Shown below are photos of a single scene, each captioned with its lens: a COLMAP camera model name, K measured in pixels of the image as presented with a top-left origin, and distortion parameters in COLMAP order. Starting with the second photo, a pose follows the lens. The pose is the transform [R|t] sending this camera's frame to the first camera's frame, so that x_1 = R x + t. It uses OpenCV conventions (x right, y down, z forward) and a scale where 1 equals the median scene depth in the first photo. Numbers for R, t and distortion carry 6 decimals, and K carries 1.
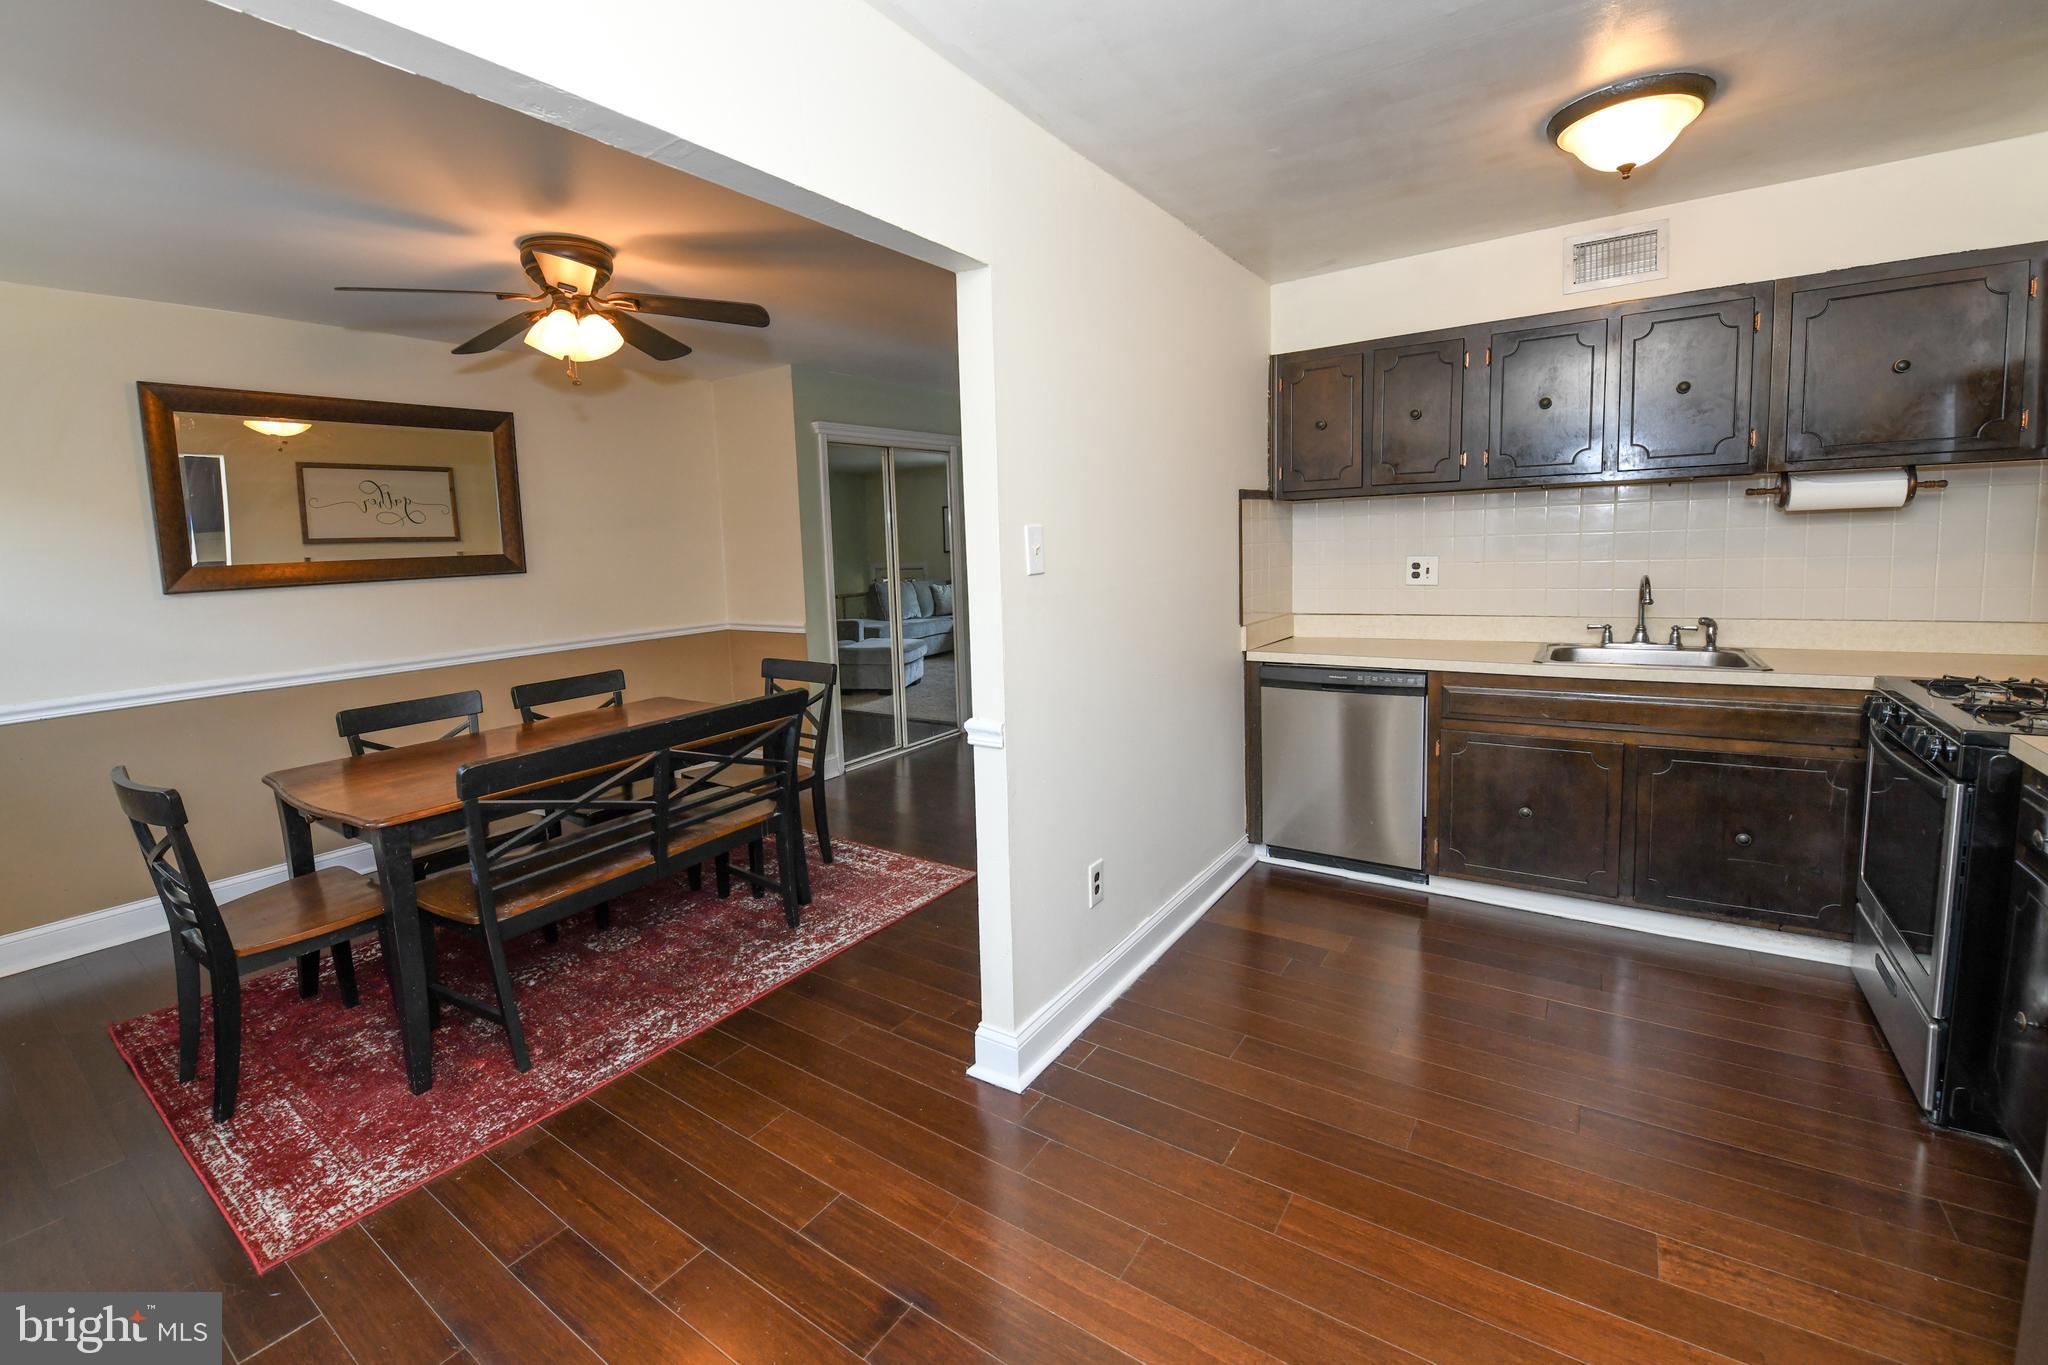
lens RADIAL K [[873.1, 0, 977.6], [0, 873.1, 630.2], [0, 0, 1]] dist [-0.000979, -0.006511]
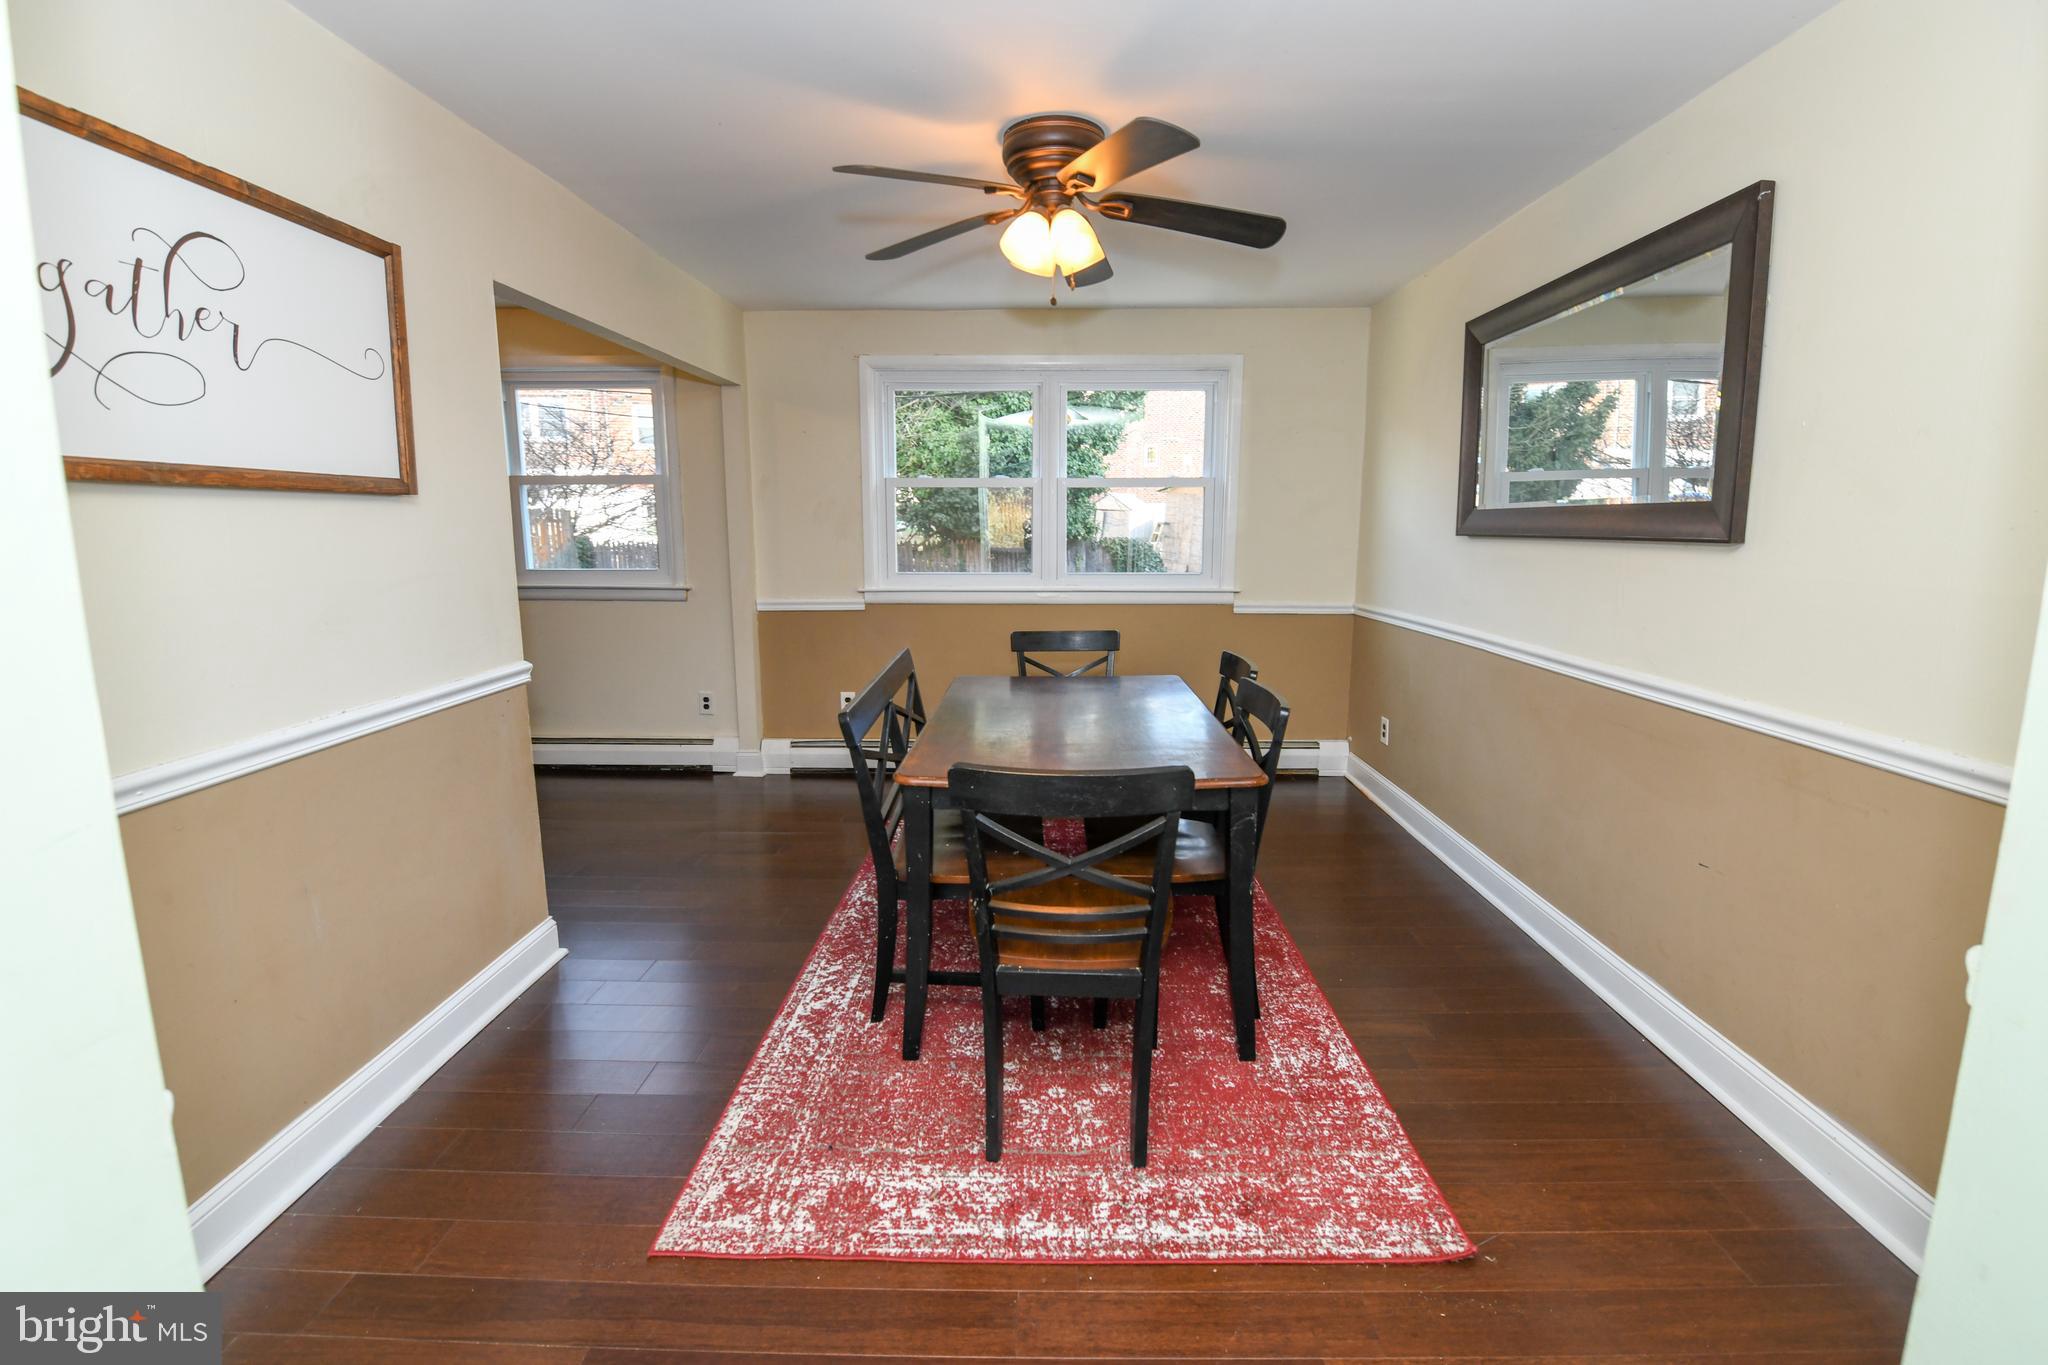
lens RADIAL K [[865.1, 0, 1015.6], [0, 865.1, 657.9], [0, 0, 1]] dist [-0.001763, -0.006045]
pose [[-0.824073, 0.125662, -0.552371, 0.062261], [-0.026982, 0.965272, 0.259848, -0.157058], [0.565841, 0.229038, -0.792064, 1.600158]]
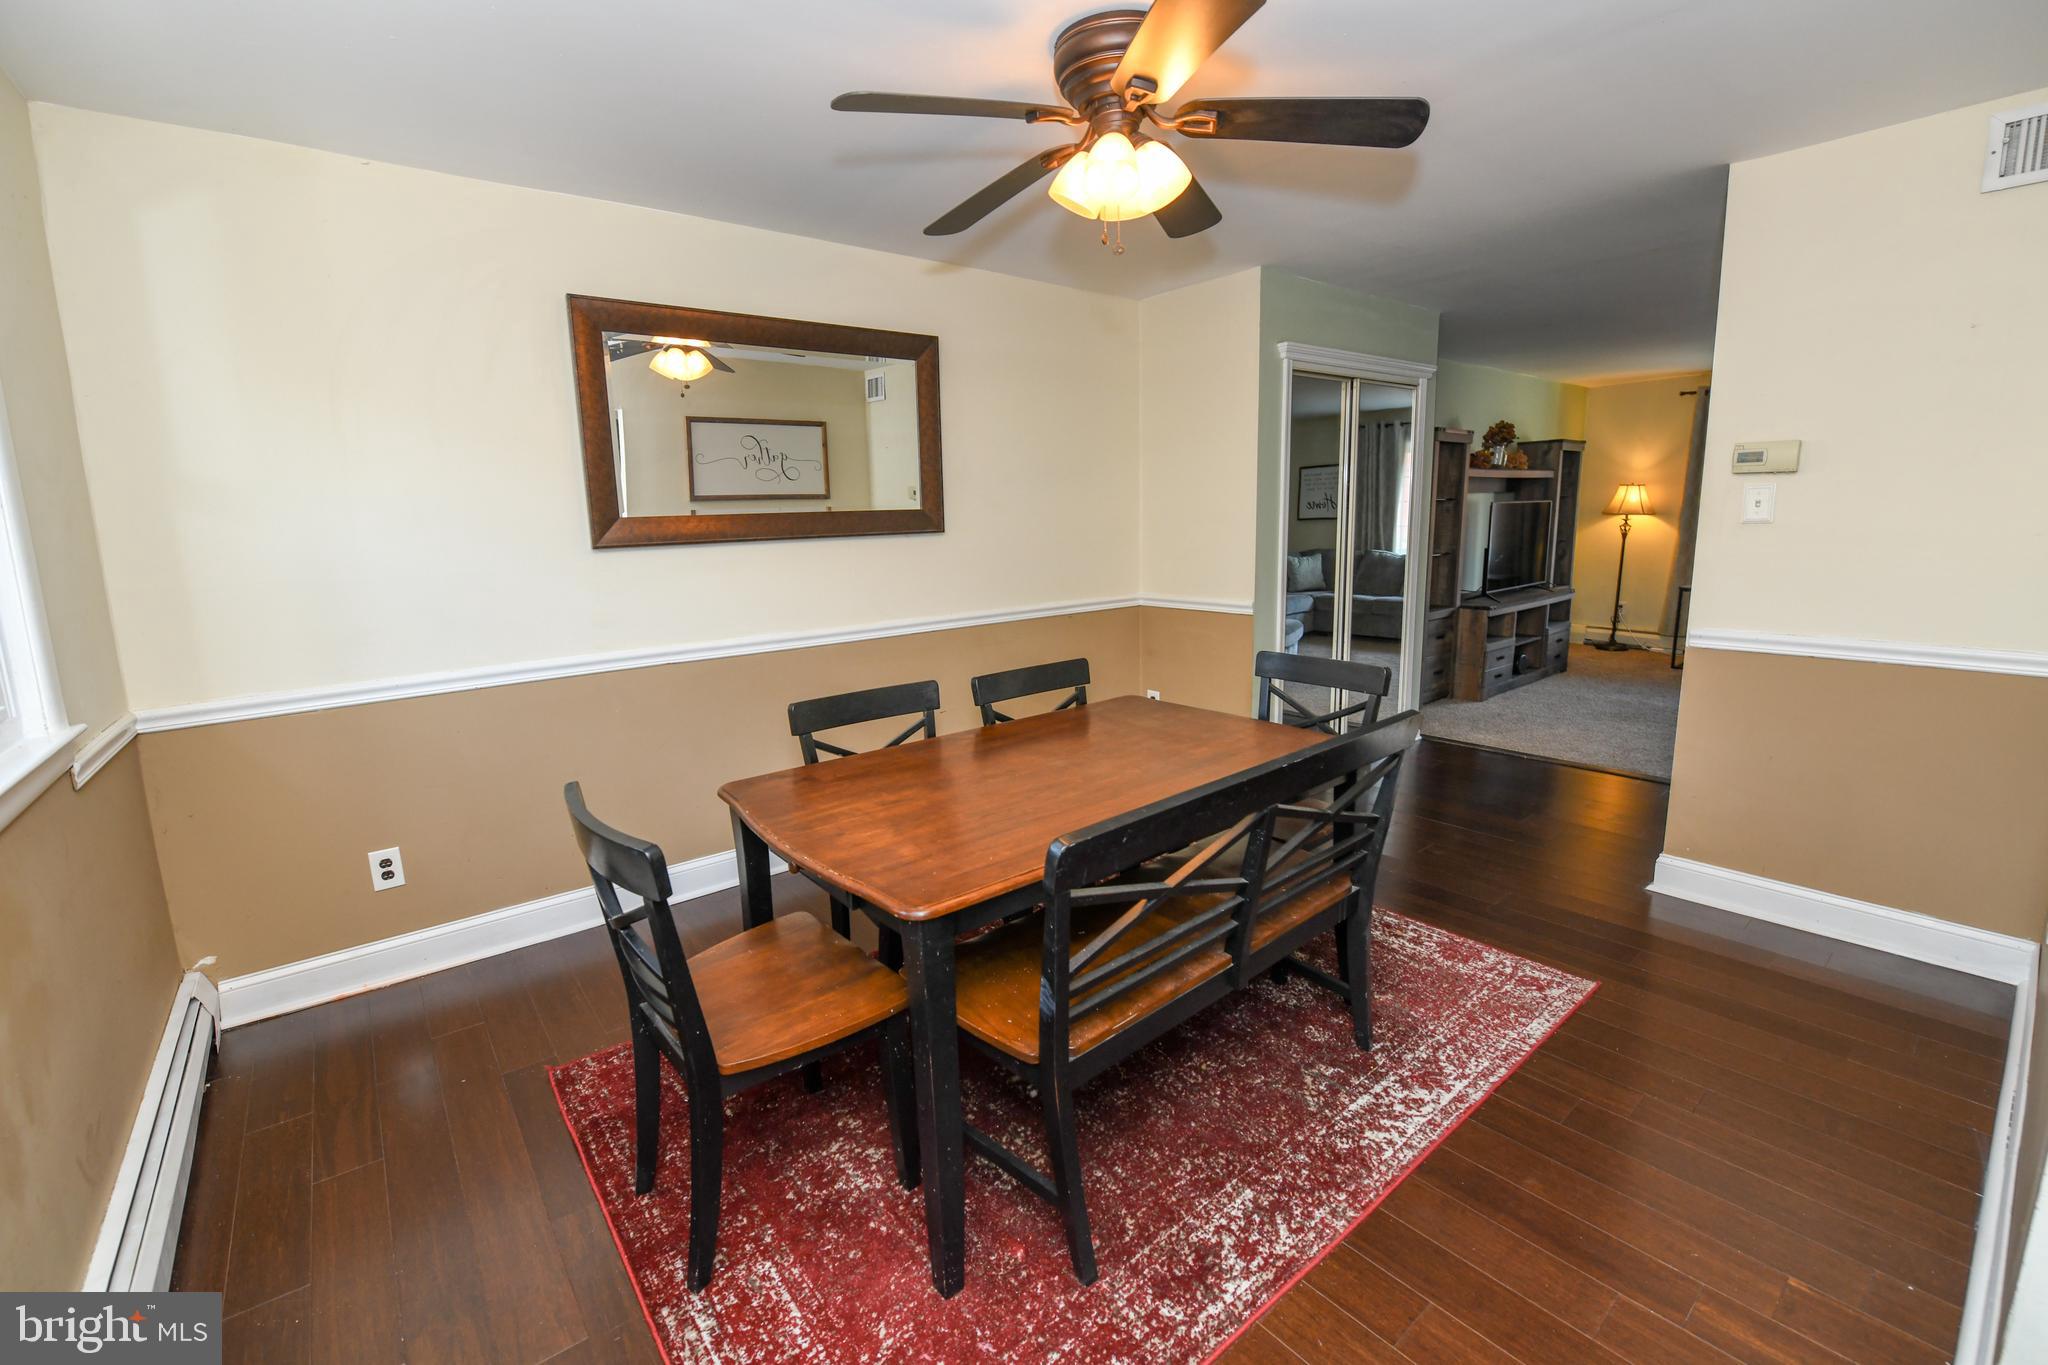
lens RADIAL K [[865.1, 0, 1015.6], [0, 865.1, 657.9], [0, 0, 1]] dist [-0.001763, -0.006045]
pose [[0.966354, 0.051517, -0.252003, -0.325323], [-0.034895, 0.996937, 0.069994, -0.008413], [0.254837, -0.058845, 0.965192, 0.286086]]
